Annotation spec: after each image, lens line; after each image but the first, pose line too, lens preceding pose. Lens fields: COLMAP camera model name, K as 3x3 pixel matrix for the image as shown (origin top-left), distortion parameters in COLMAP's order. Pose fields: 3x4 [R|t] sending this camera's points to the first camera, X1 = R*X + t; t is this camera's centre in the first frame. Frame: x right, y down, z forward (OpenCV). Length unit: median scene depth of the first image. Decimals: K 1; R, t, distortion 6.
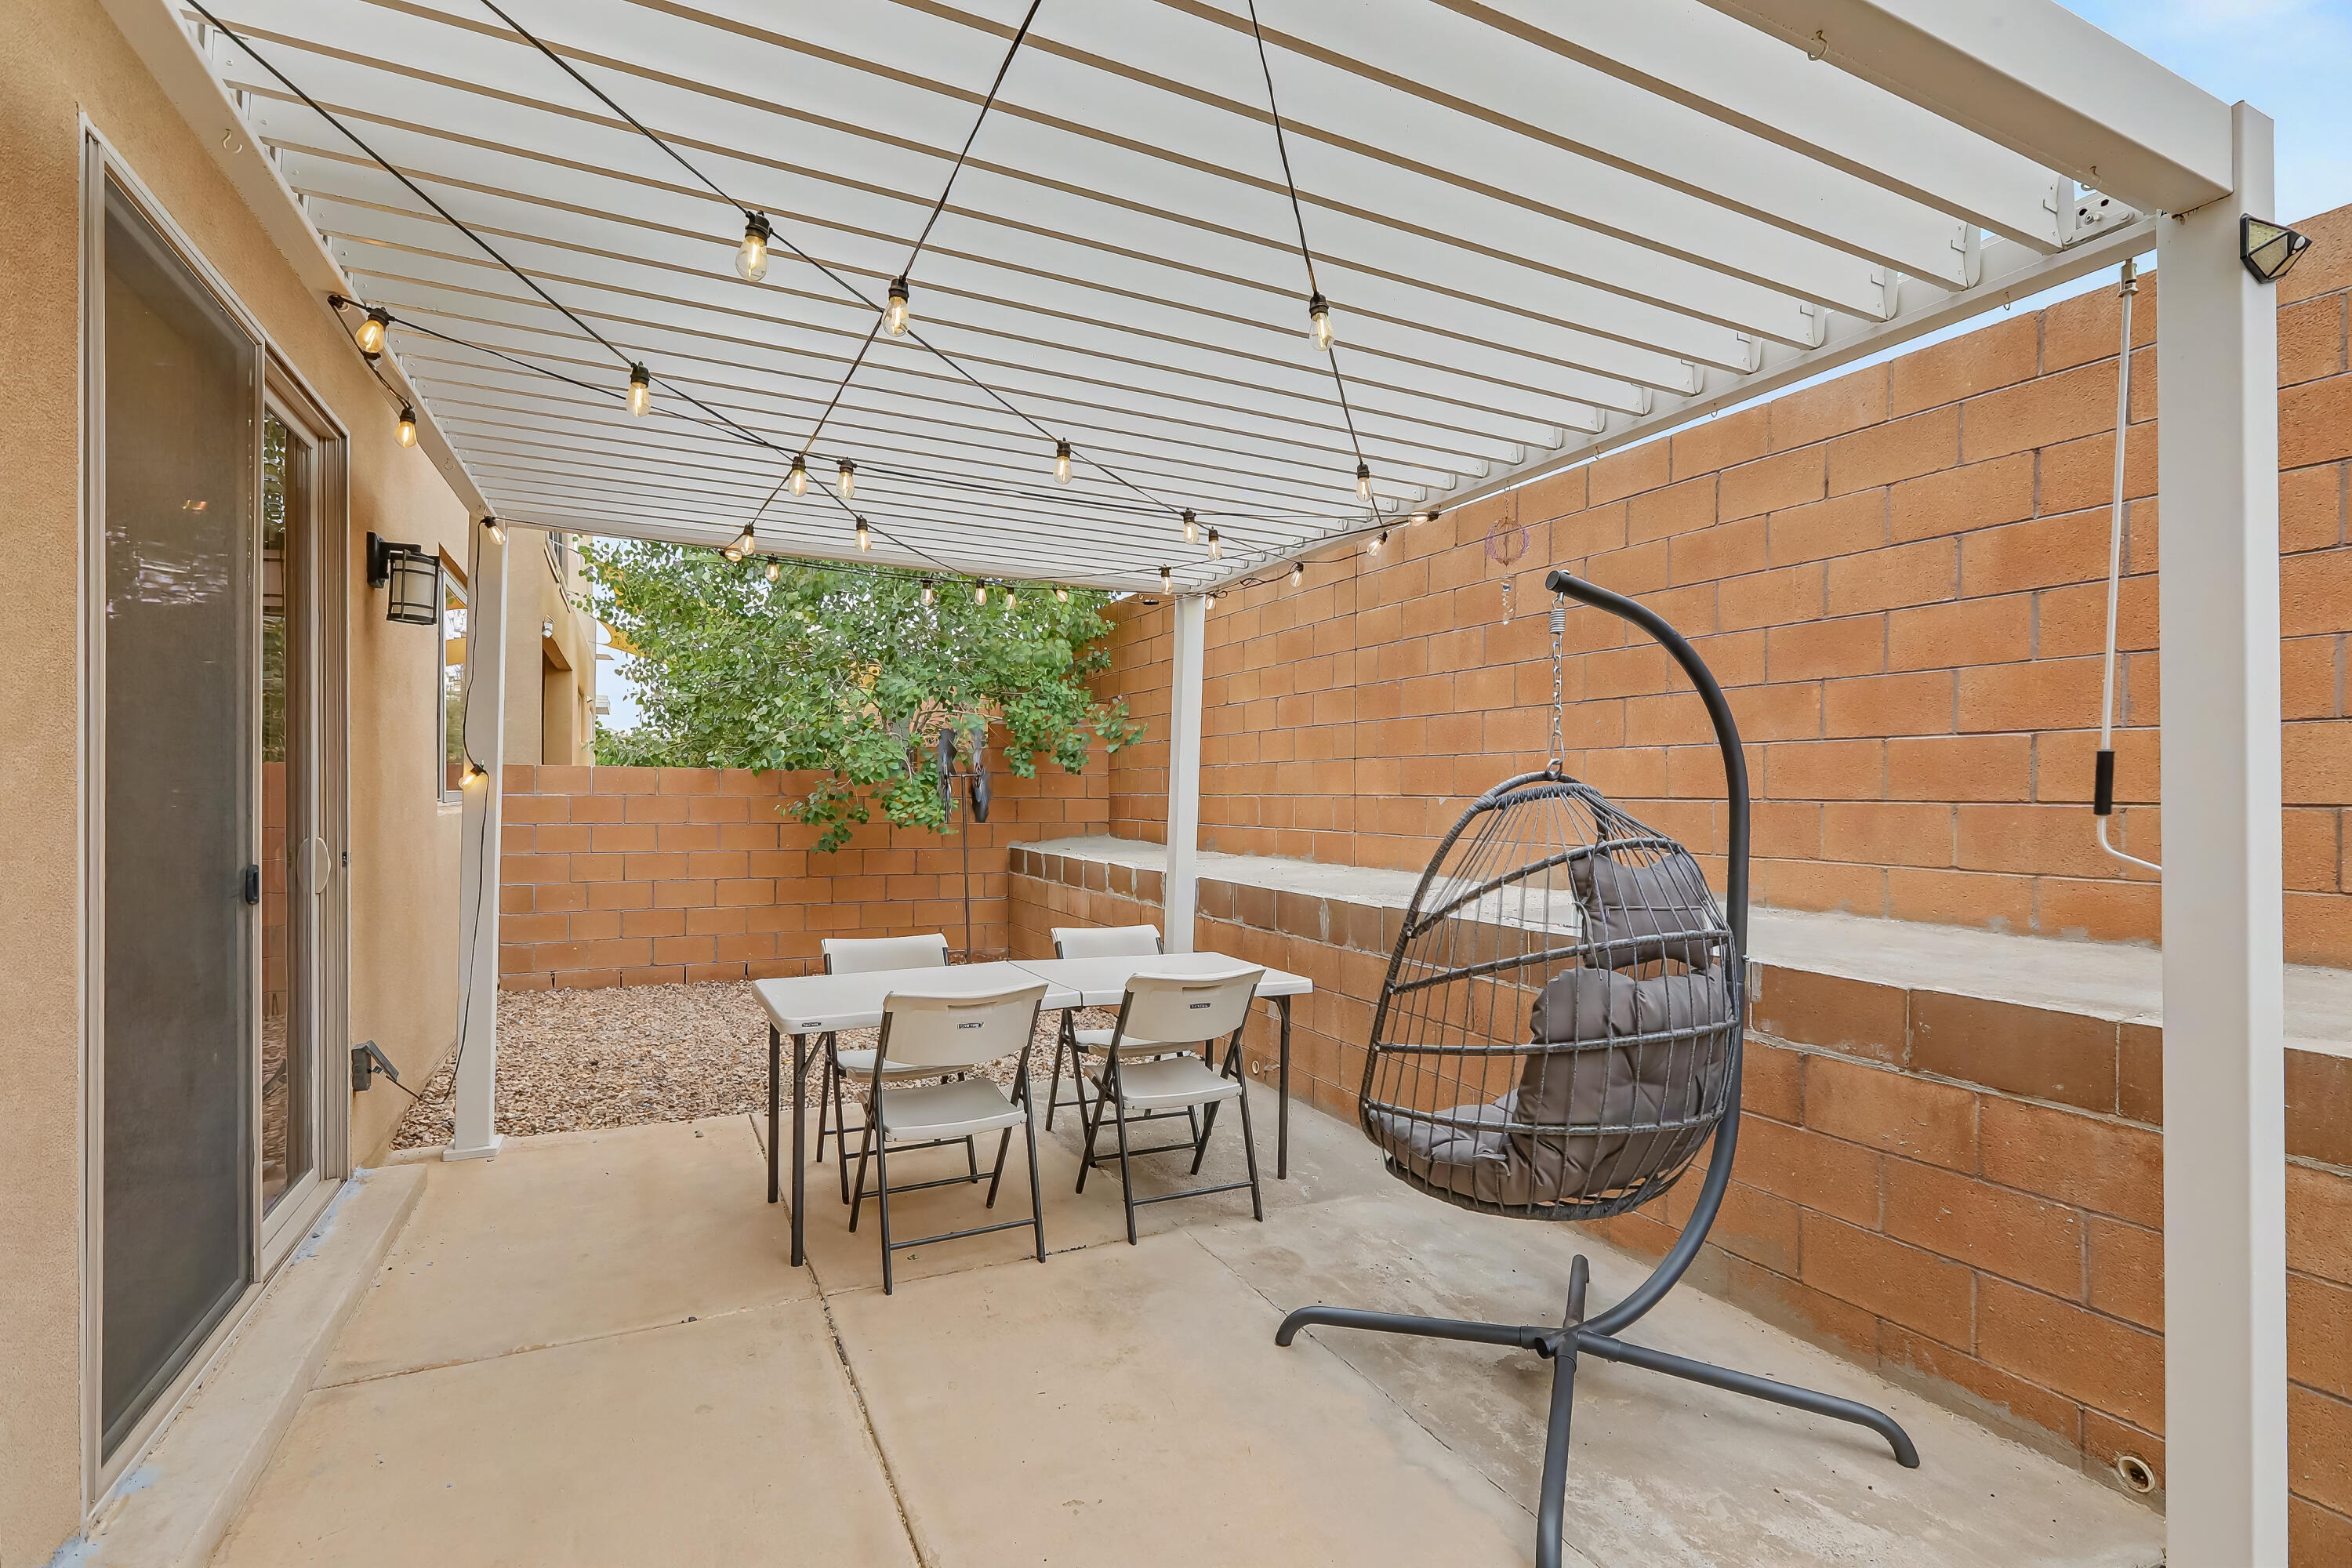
lens RADIAL K [[1059.2, 0, 1174.5], [0, 1059.2, 798.6], [0, 0, 1]] dist [-0.001201, 0.000186]
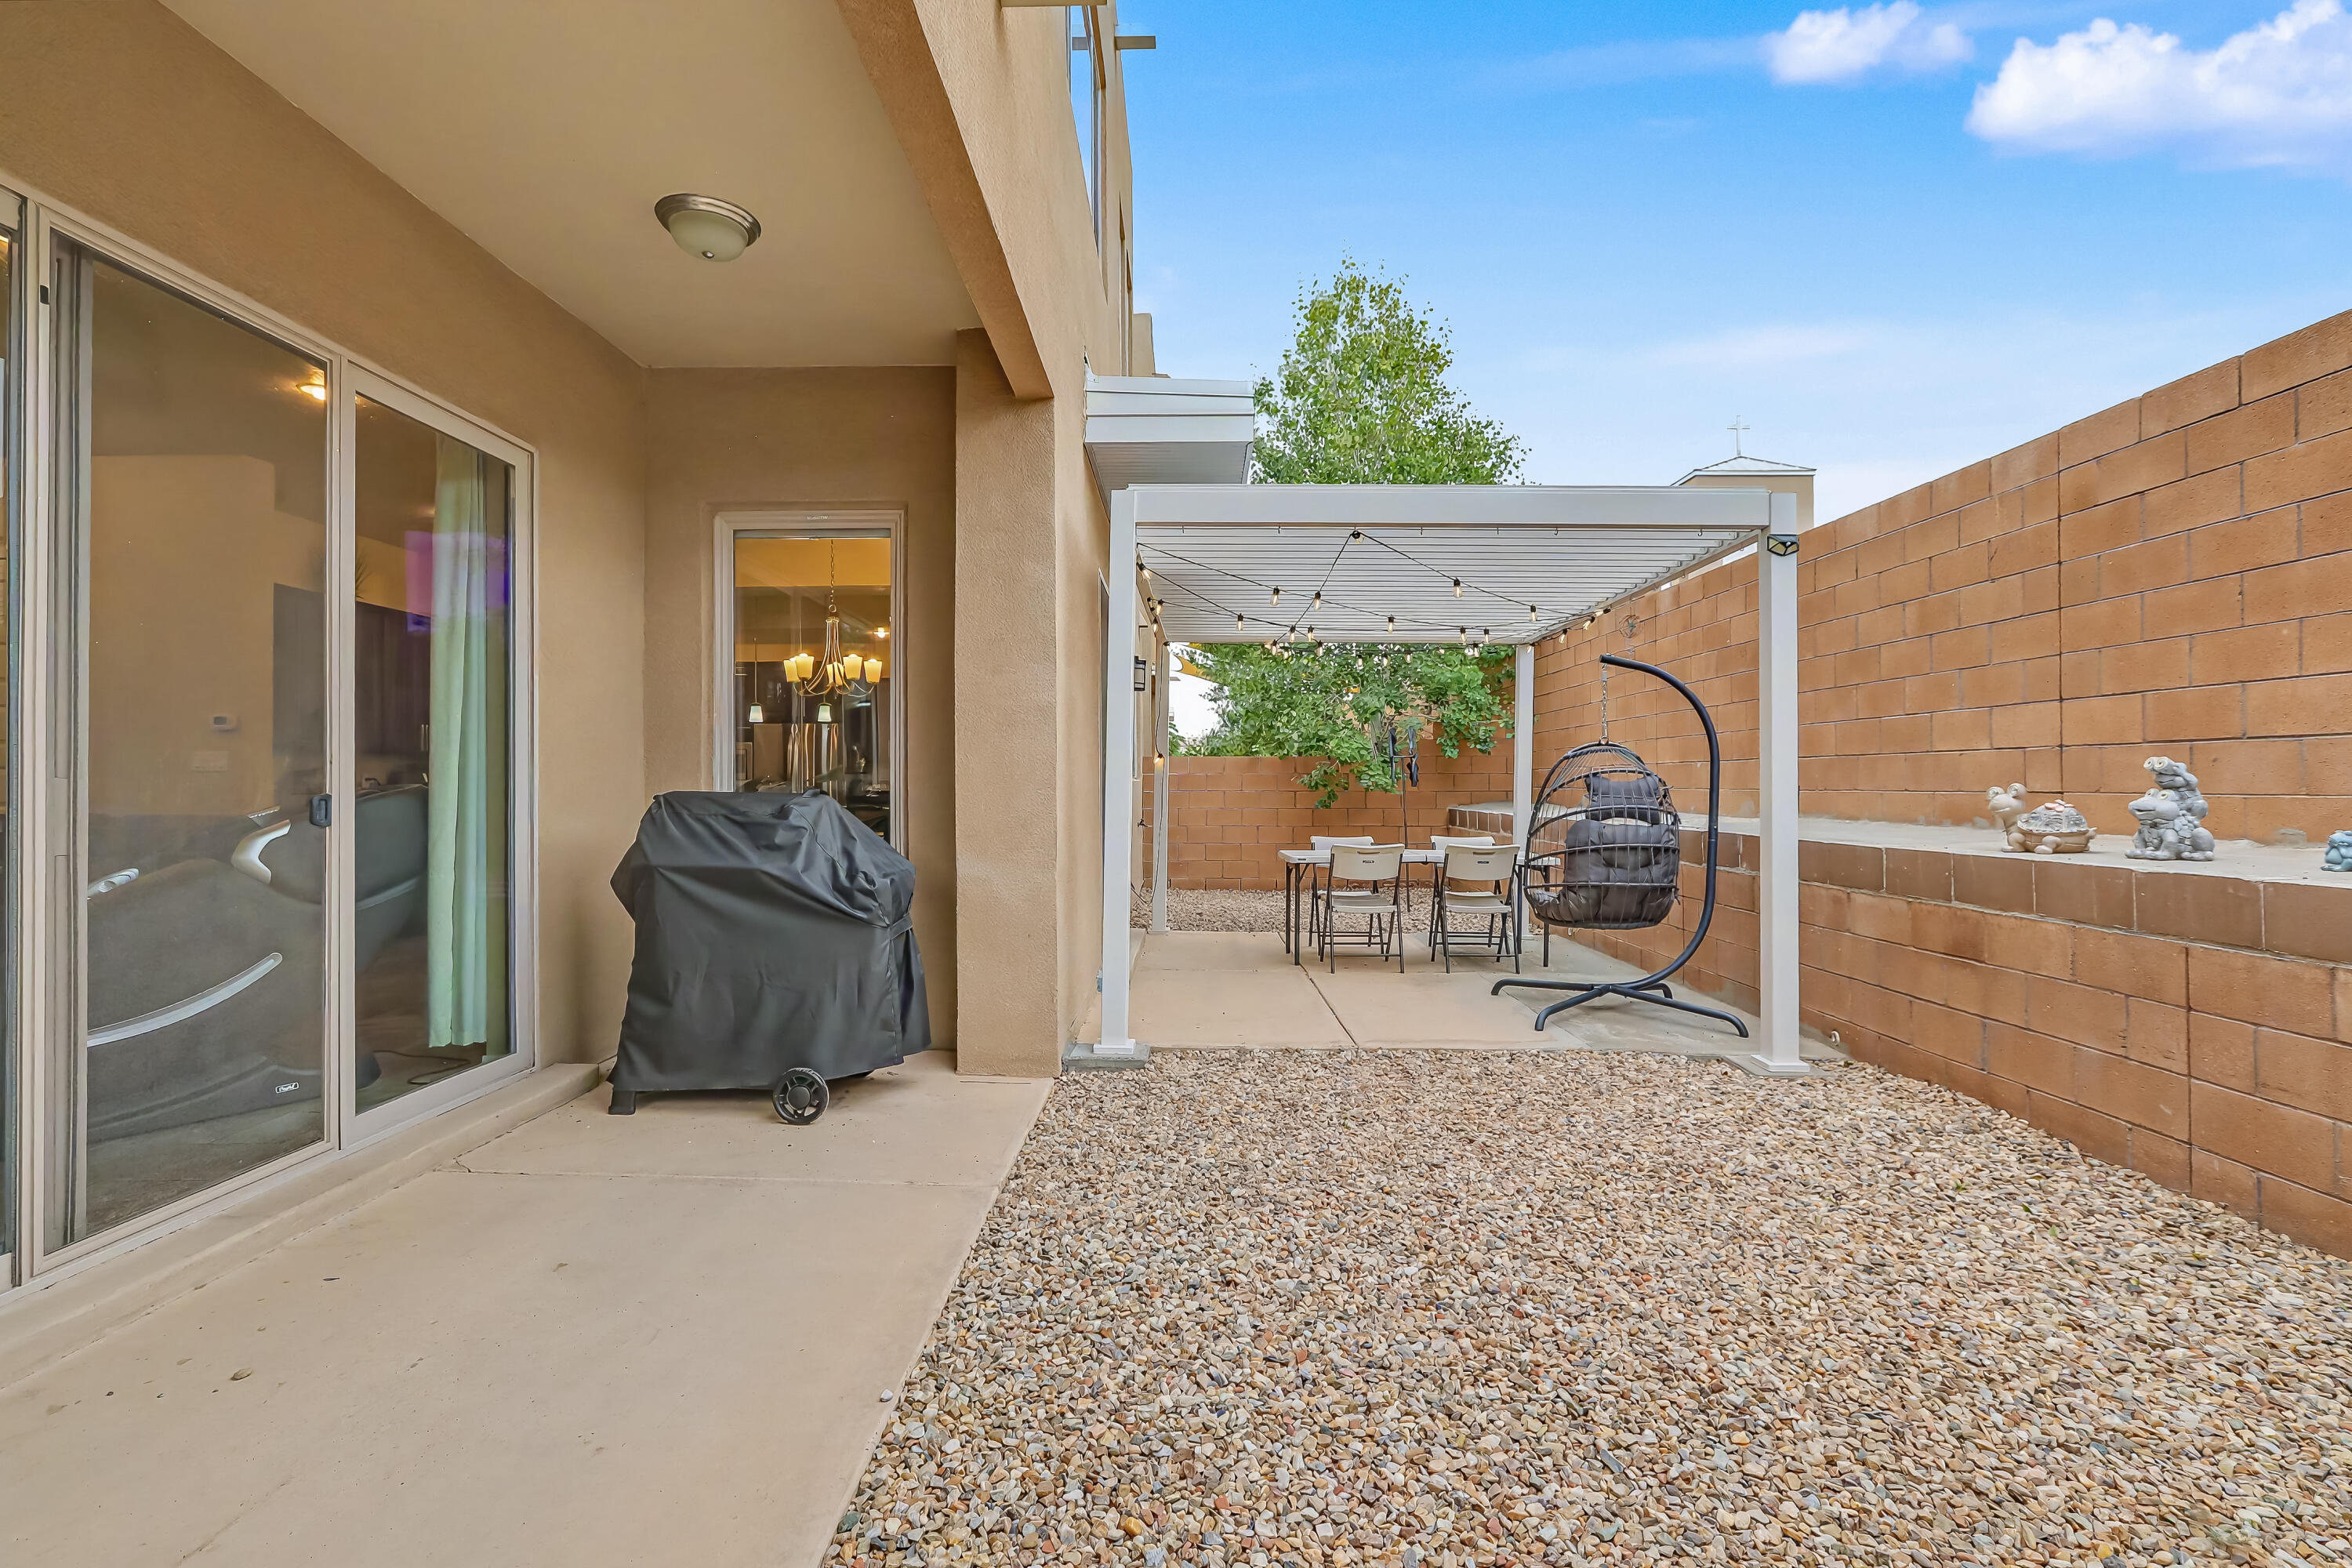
lens RADIAL K [[1056.7, 0, 1189.6], [0, 1056.7, 781.7], [0, 0, 1]] dist [-0.009406, 0.004220]
pose [[0.892656, -0.011306, -0.450596, 0.232720], [0.007488, 0.999919, -0.010256, 0.030513], [0.450676, 0.005781, 0.892669, -0.568341]]
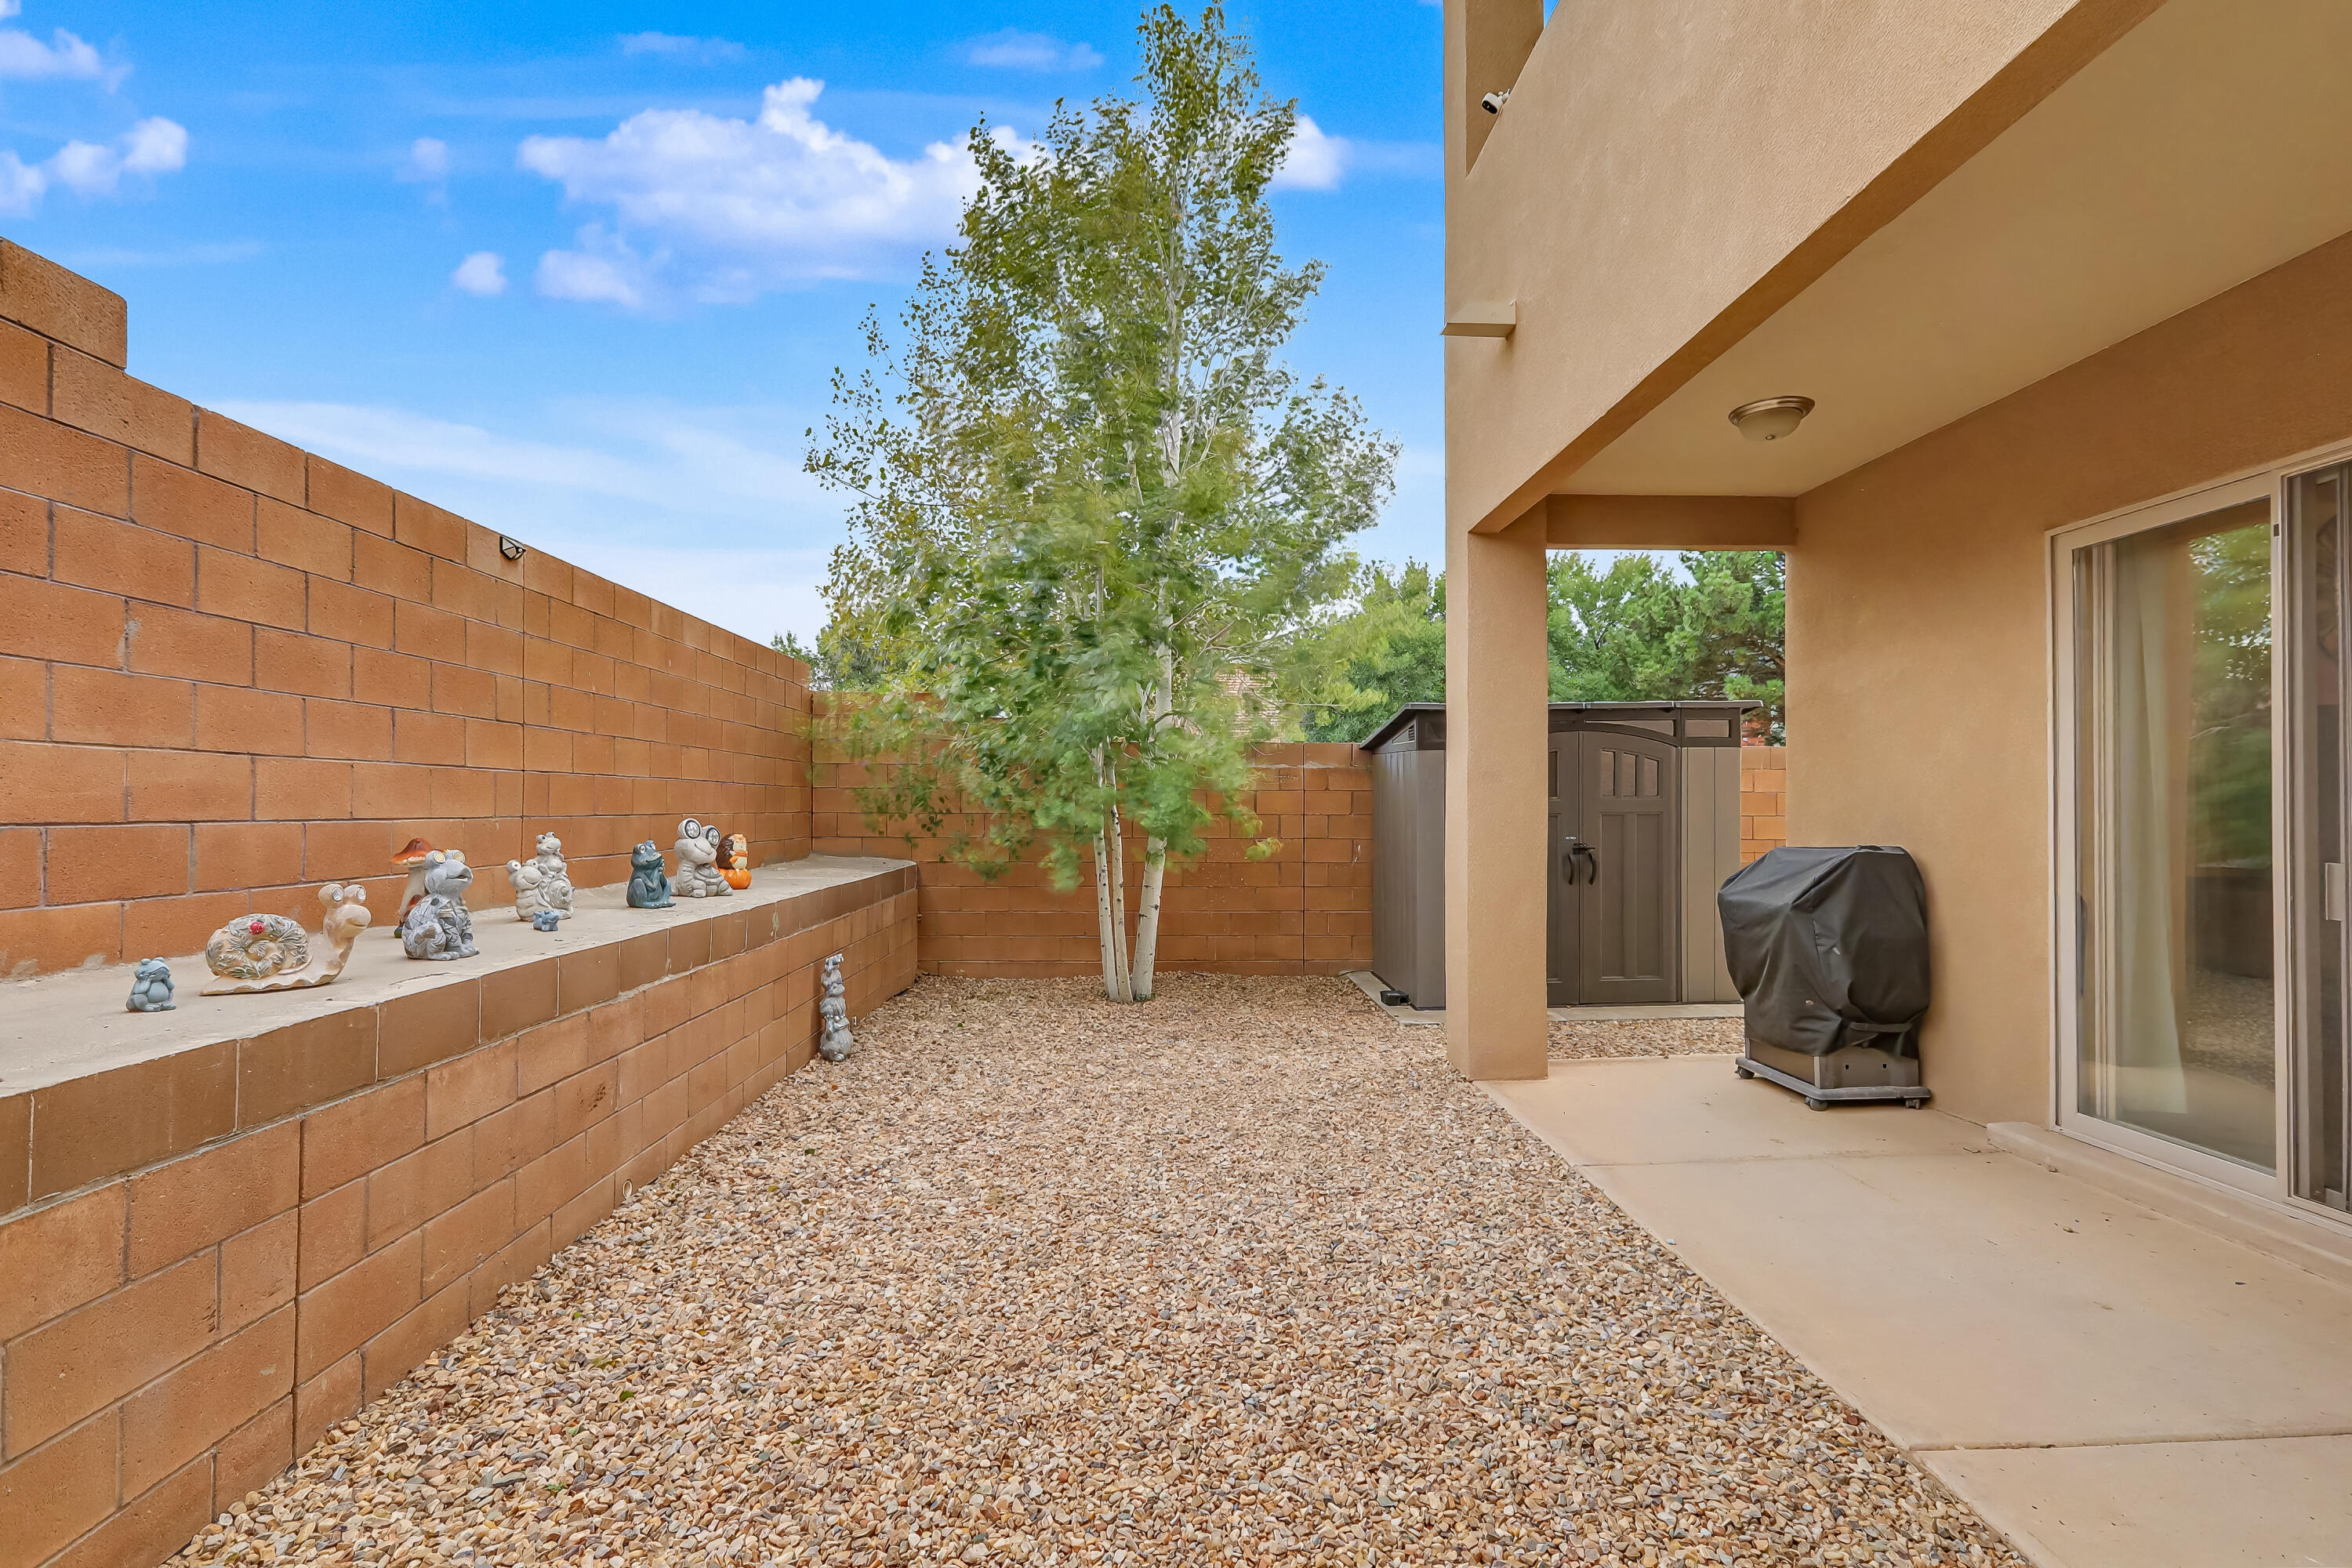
lens RADIAL K [[1056.7, 0, 1189.6], [0, 1056.7, 781.7], [0, 0, 1]] dist [-0.009406, 0.004220]
pose [[-0.912059, 0.002202, 0.410054, -0.006202], [-0.005952, 0.999809, -0.018608, -0.006227], [-0.410017, -0.019412, -0.911871, 0.301490]]
